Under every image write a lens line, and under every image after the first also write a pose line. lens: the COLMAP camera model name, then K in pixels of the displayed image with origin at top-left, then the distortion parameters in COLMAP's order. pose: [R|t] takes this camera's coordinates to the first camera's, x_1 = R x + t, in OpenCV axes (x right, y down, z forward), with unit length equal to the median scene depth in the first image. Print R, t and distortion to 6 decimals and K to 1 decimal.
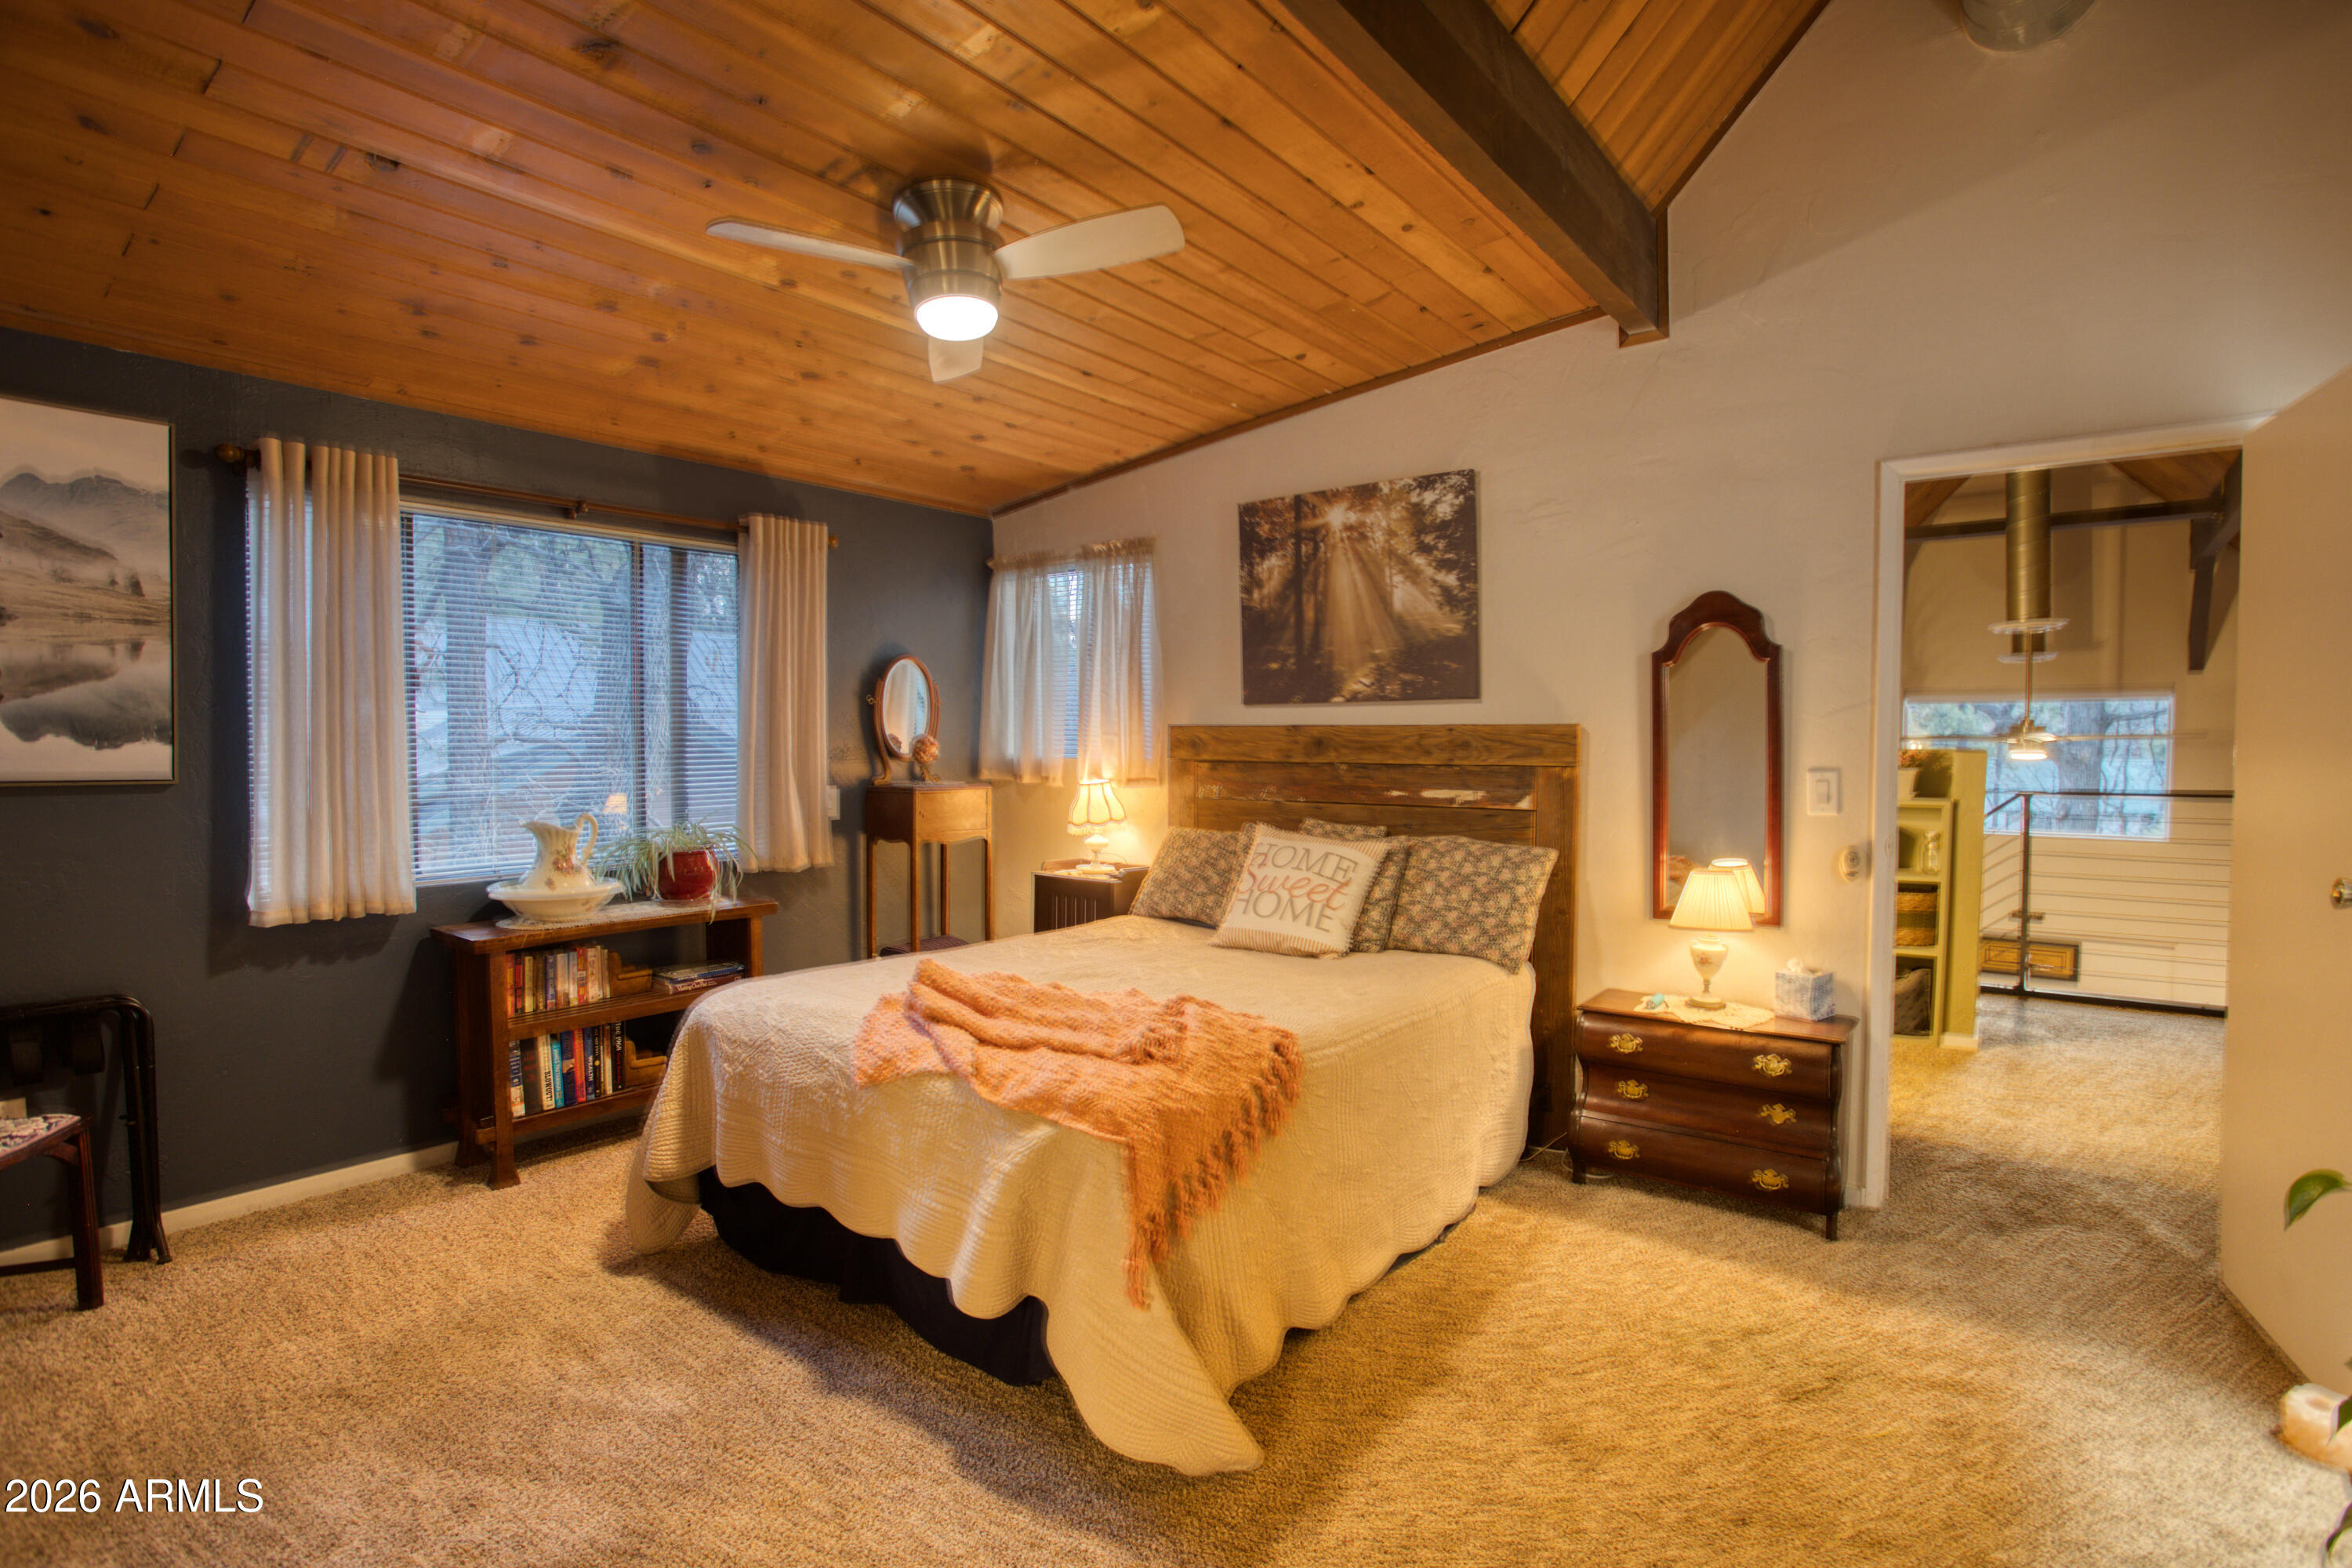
lens RADIAL K [[1152.7, 0, 1176.0], [0, 1152.7, 784.0], [0, 0, 1]] dist [-0.067991, 0.027724]
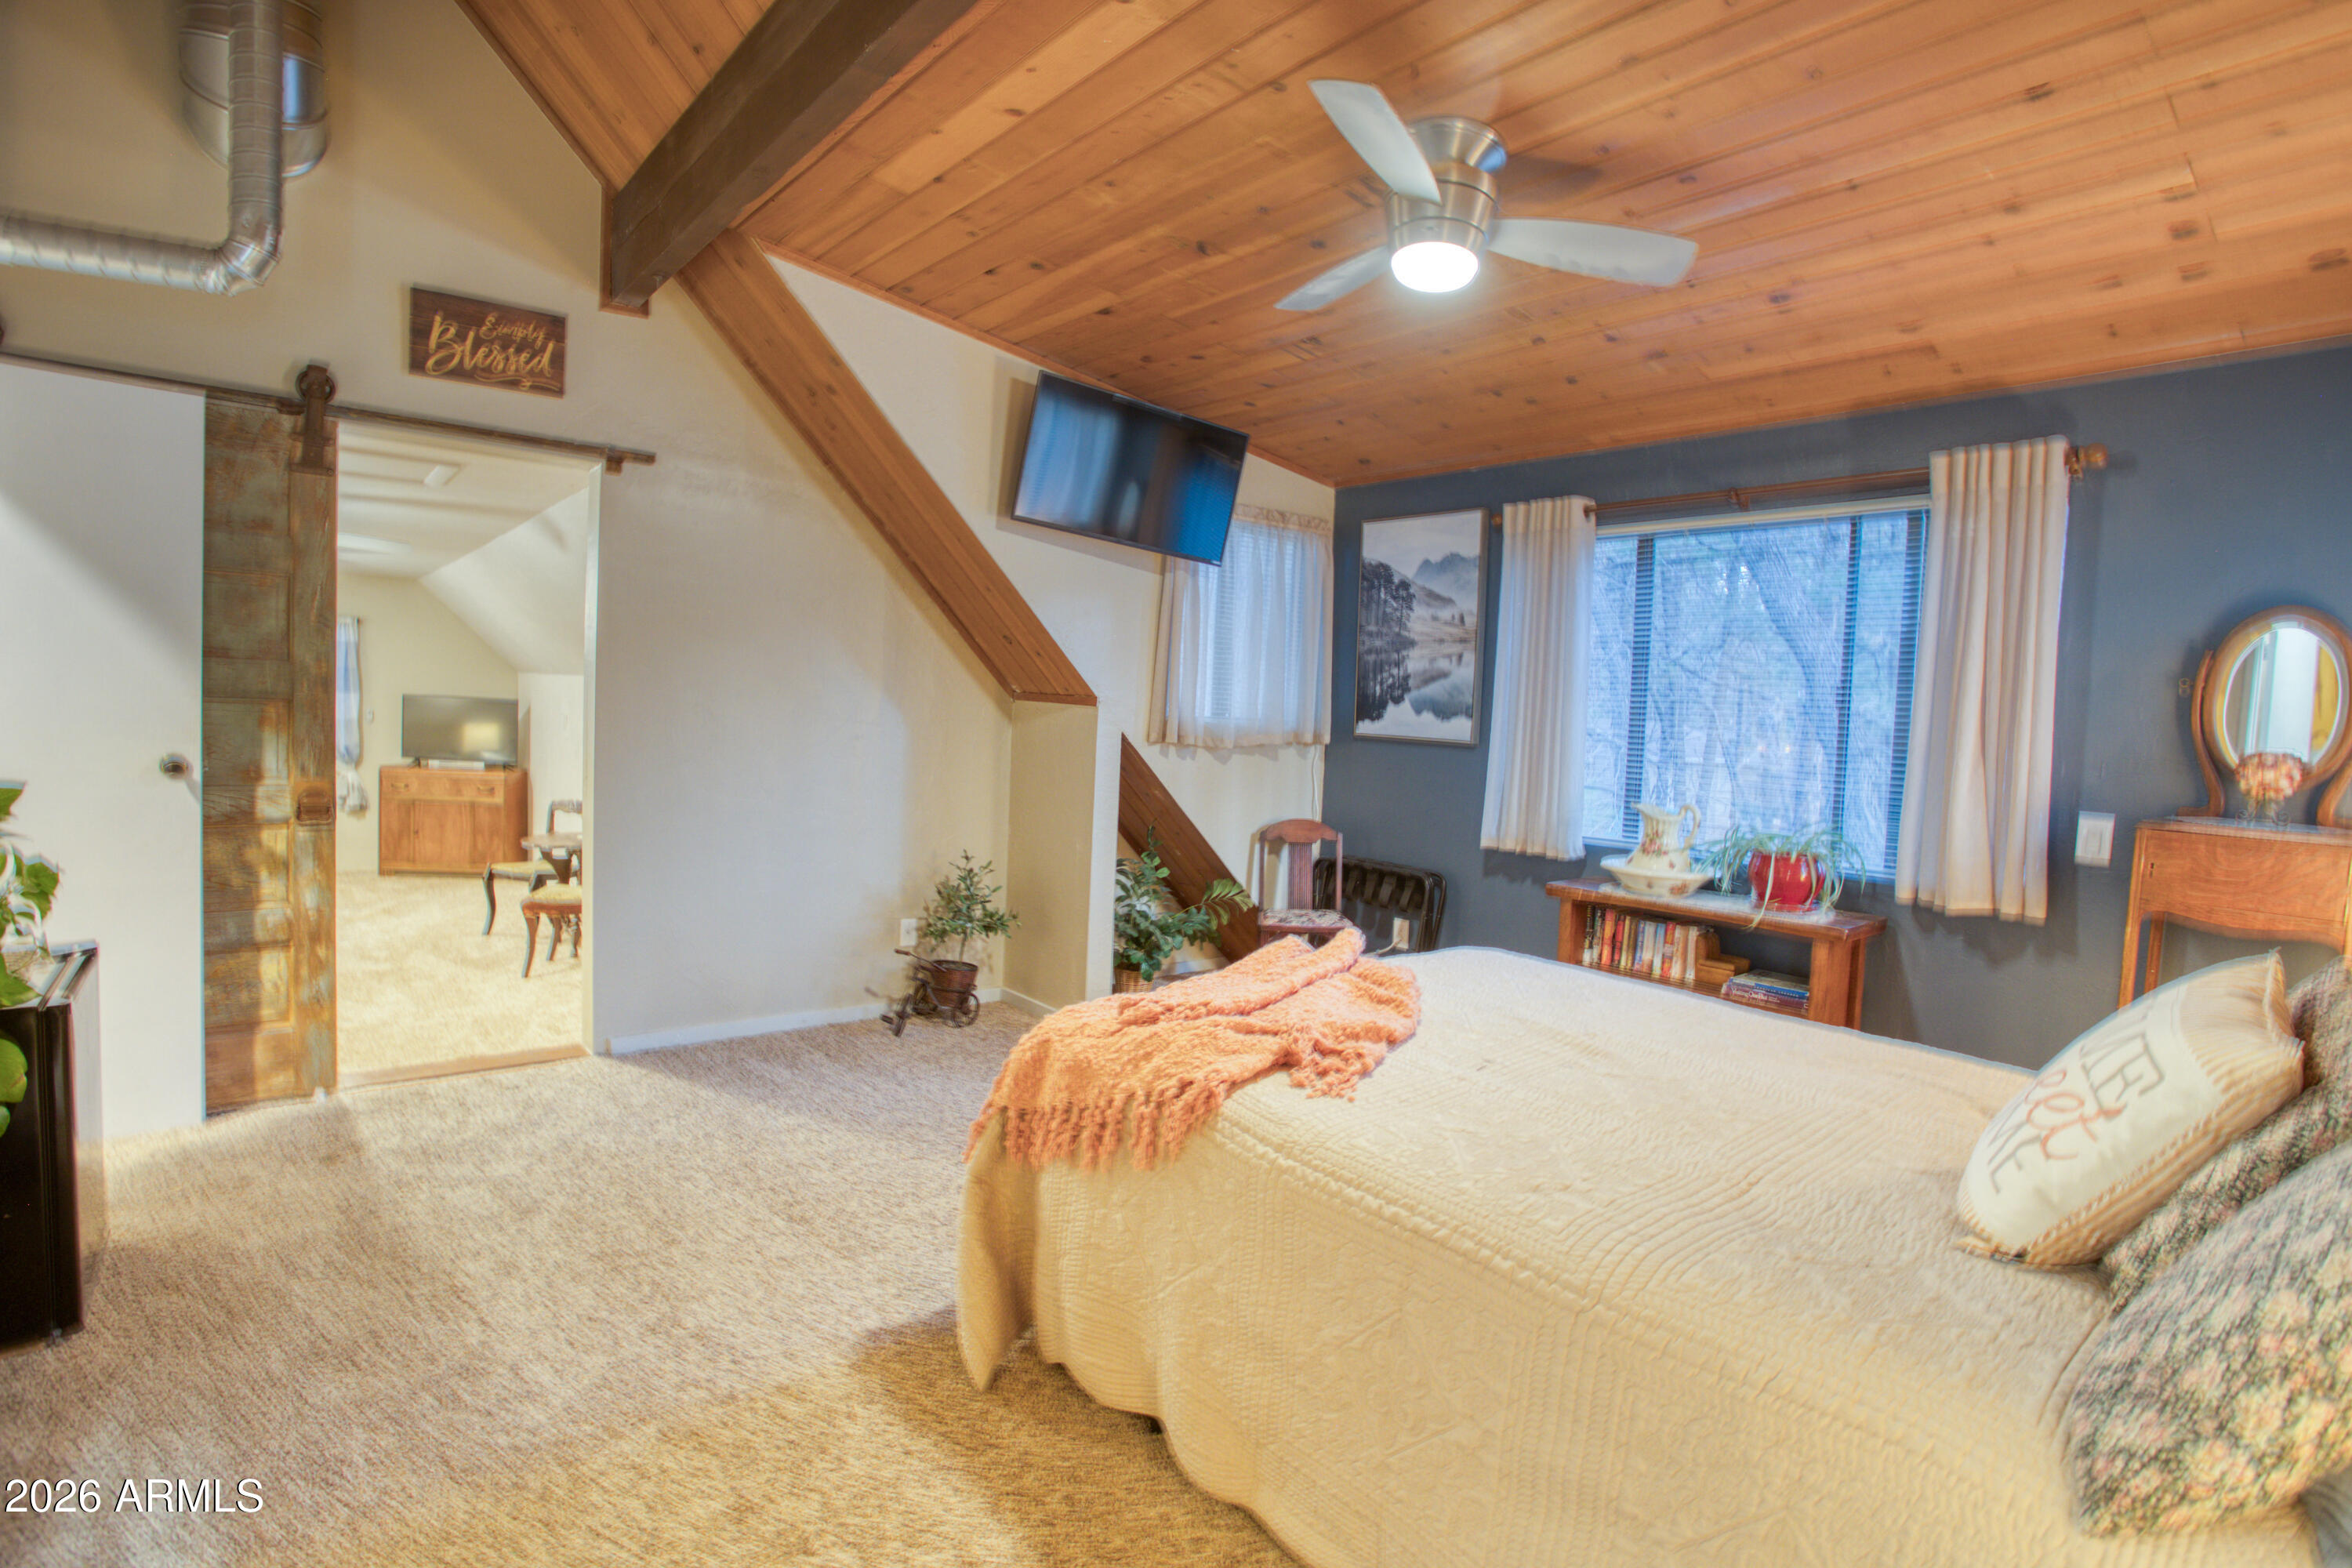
lens RADIAL K [[1161.4, 0, 1201.2], [0, 1161.4, 767.2], [0, 0, 1]] dist [-0.072547, 0.031117]
pose [[-0.204512, 0.042109, -0.977958, 0.740803], [-0.080654, 0.994952, 0.059708, -0.037100], [0.975536, 0.091087, -0.200083, 0.970748]]
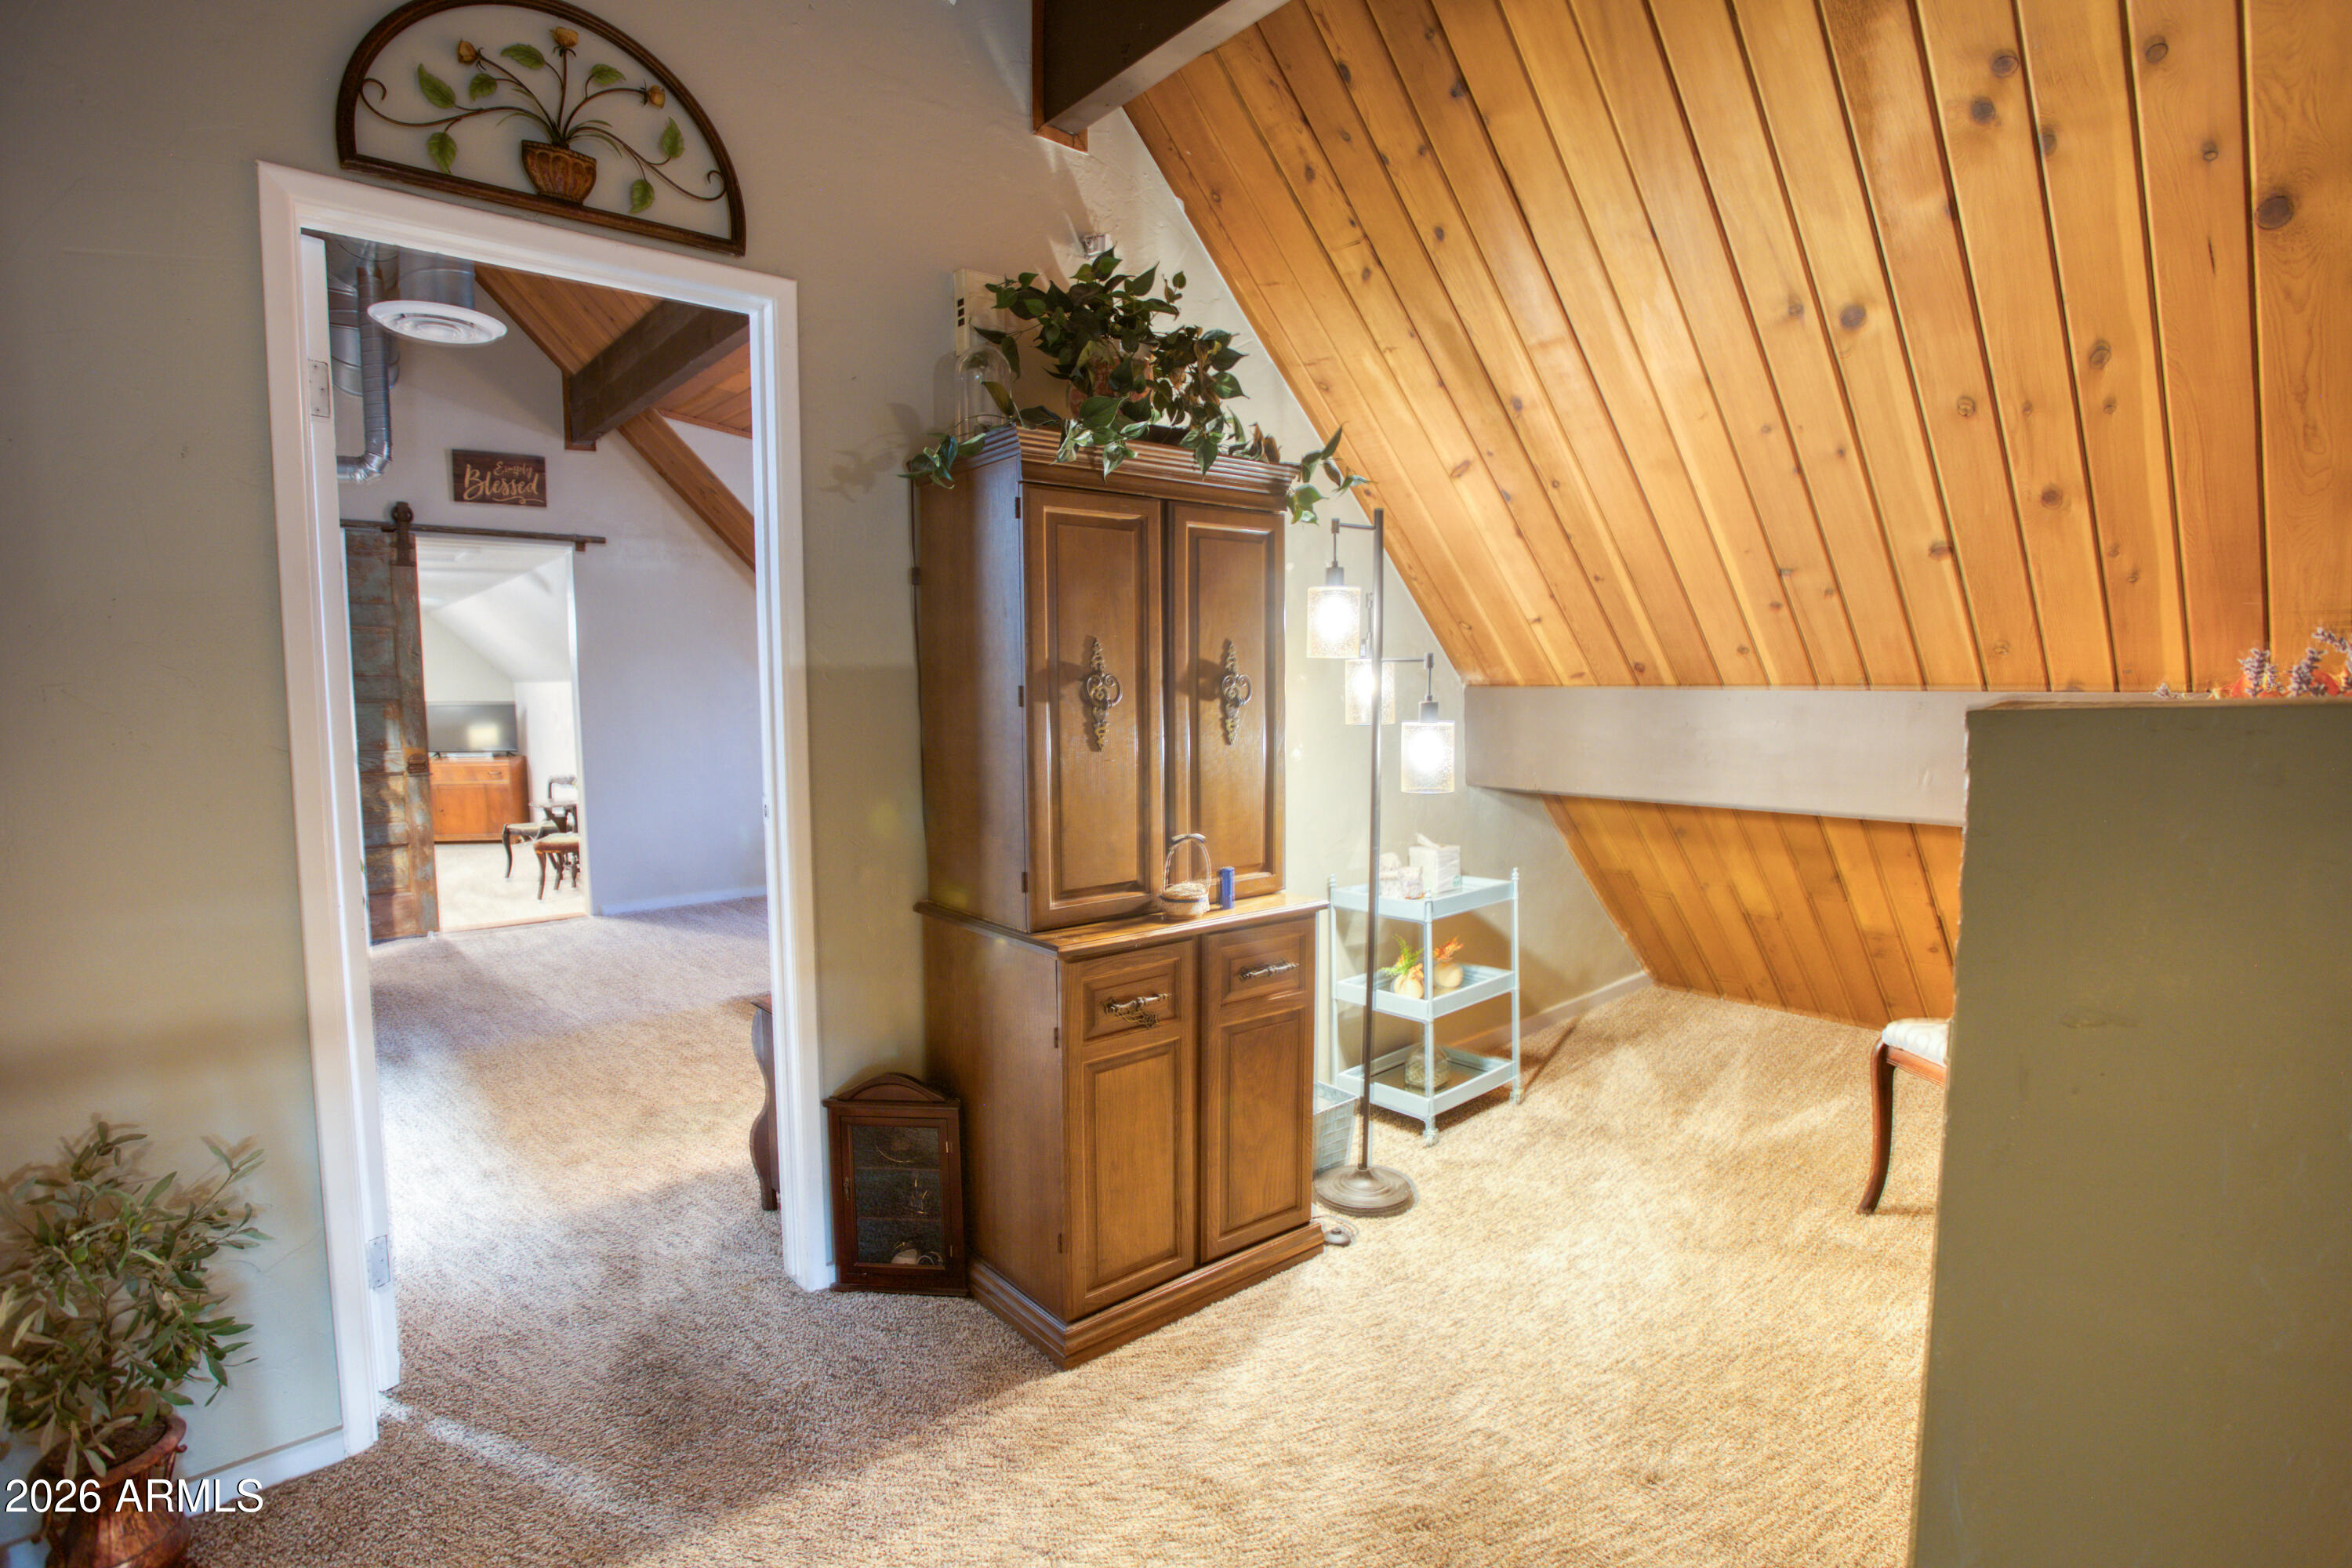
lens RADIAL K [[1152.7, 0, 1176.0], [0, 1152.7, 784.0], [0, 0, 1]] dist [-0.067991, 0.027724]
pose [[-0.204521, 0.086997, -0.974988, 1.357847], [-0.030776, 0.994979, 0.095236, -0.046289], [0.978378, 0.049484, -0.200817, 1.473023]]
